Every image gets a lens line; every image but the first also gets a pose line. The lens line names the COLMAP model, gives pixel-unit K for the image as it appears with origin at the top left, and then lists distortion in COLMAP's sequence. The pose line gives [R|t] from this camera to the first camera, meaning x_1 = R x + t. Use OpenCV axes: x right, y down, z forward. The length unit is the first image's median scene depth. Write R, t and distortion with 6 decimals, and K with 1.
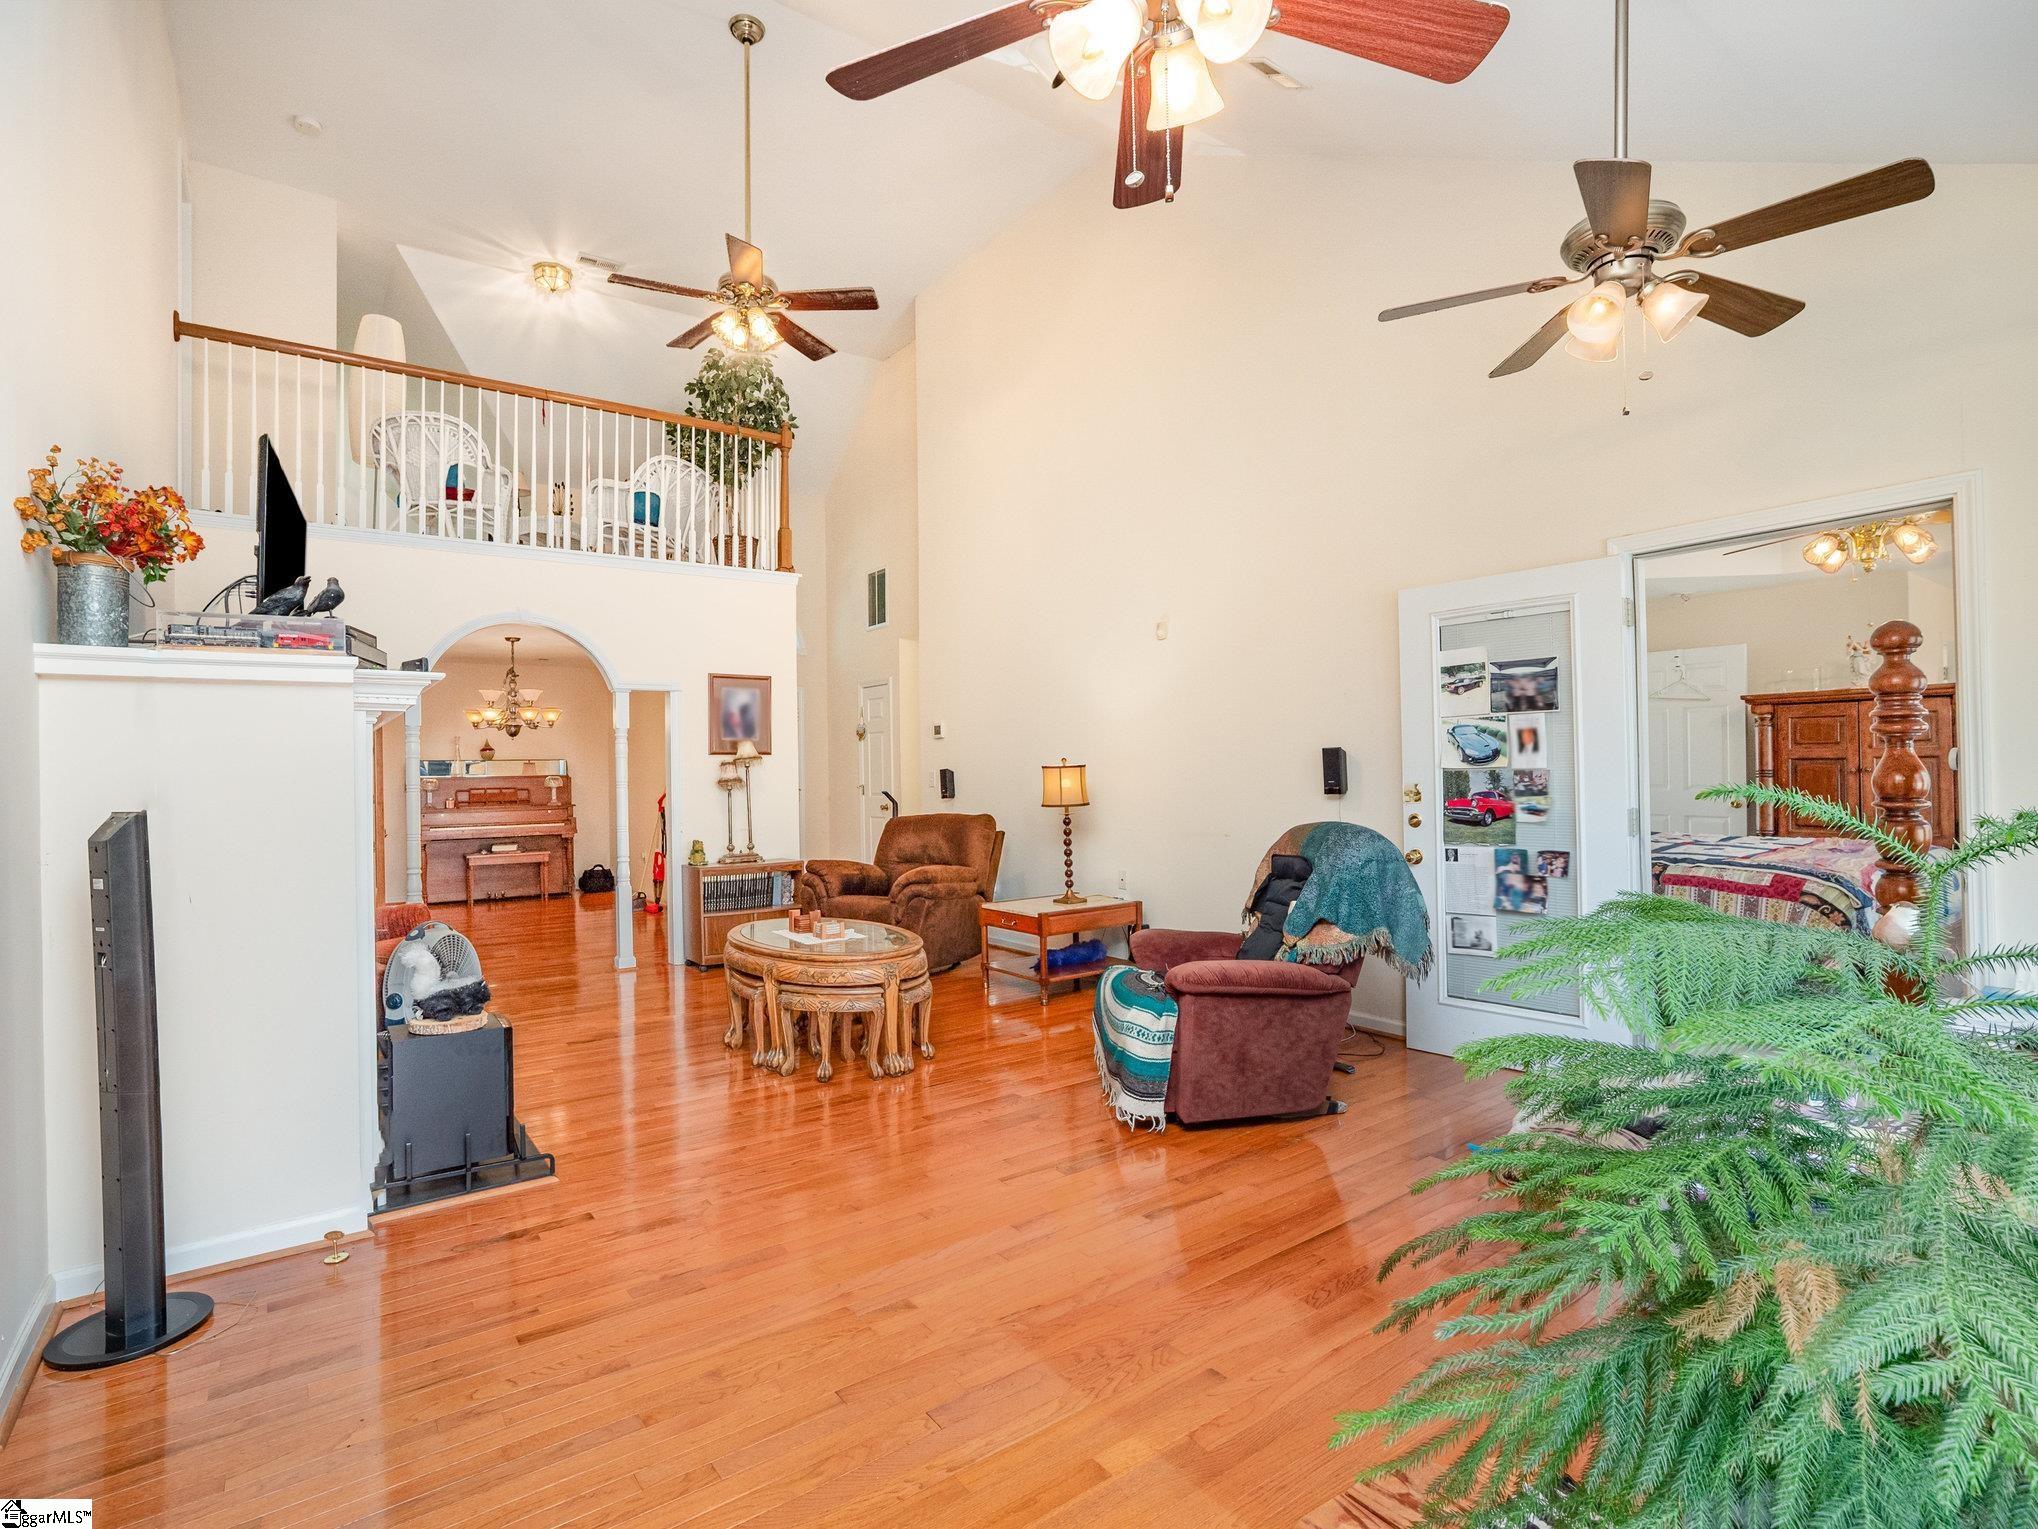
lens RADIAL K [[1010.6, 0, 1017.9], [0, 1010.6, 764.7], [0, 0, 1]] dist [-0.034346, 0.001005]
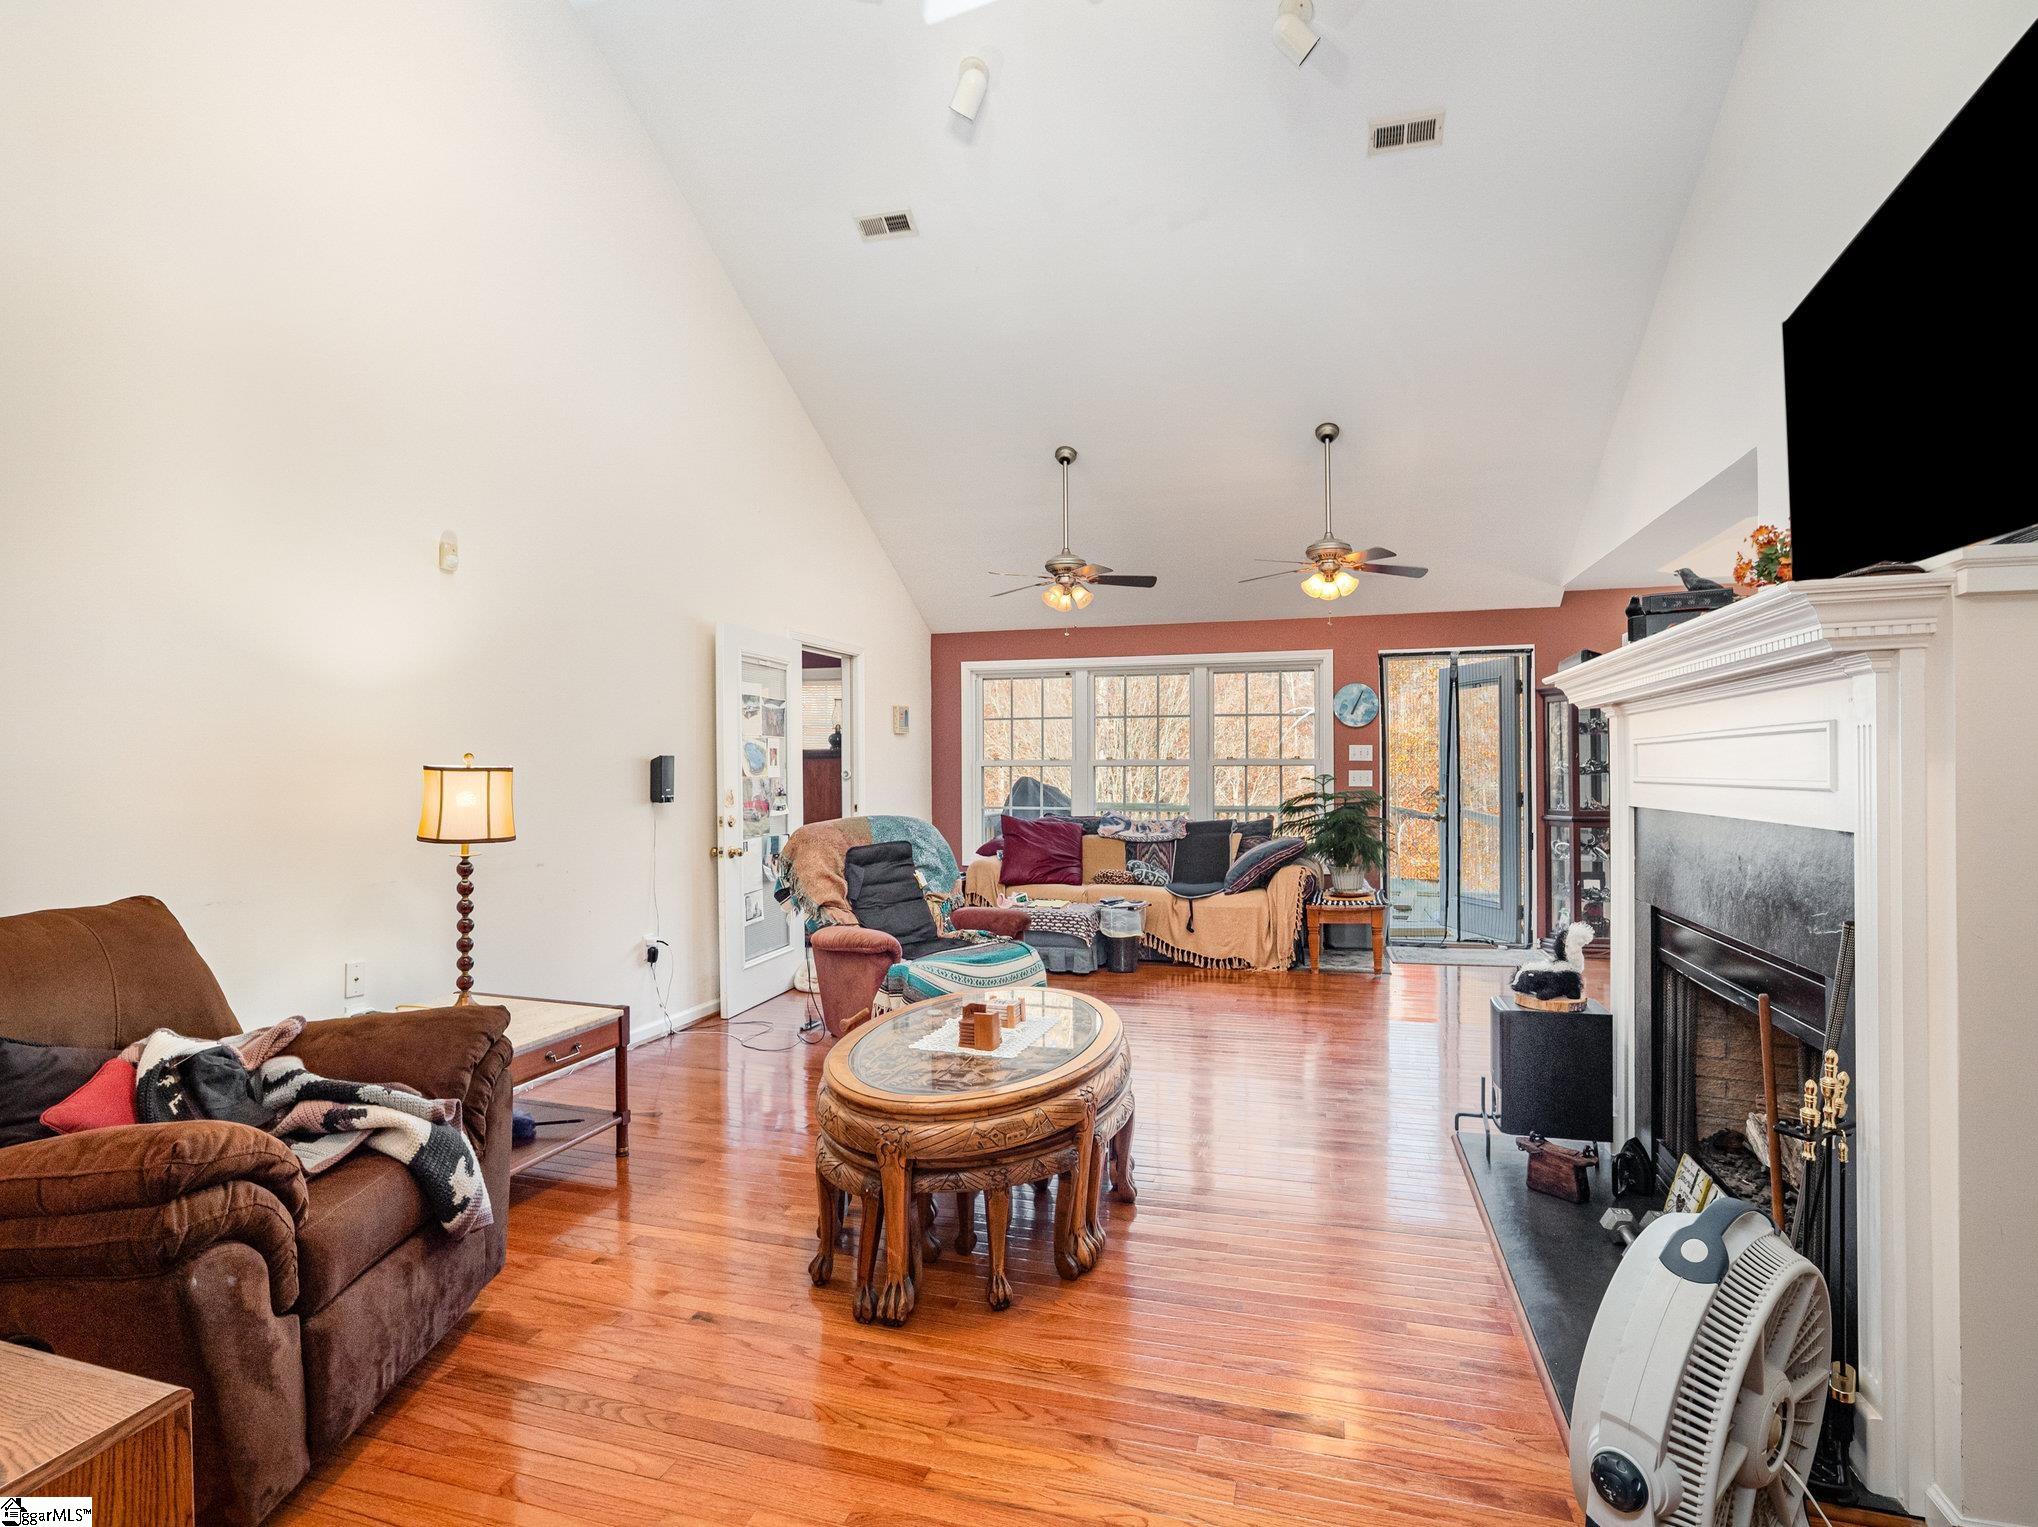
lens RADIAL K [[1010.6, 0, 1015.5], [0, 1010.6, 769.4], [0, 0, 1]] dist [-0.034346, 0.001005]
pose [[-0.596955, 0.013926, 0.802154, -0.787171], [0.002956, 0.999881, -0.015158, 0.014847], [-0.802269, -0.006678, -0.596925, 1.505486]]
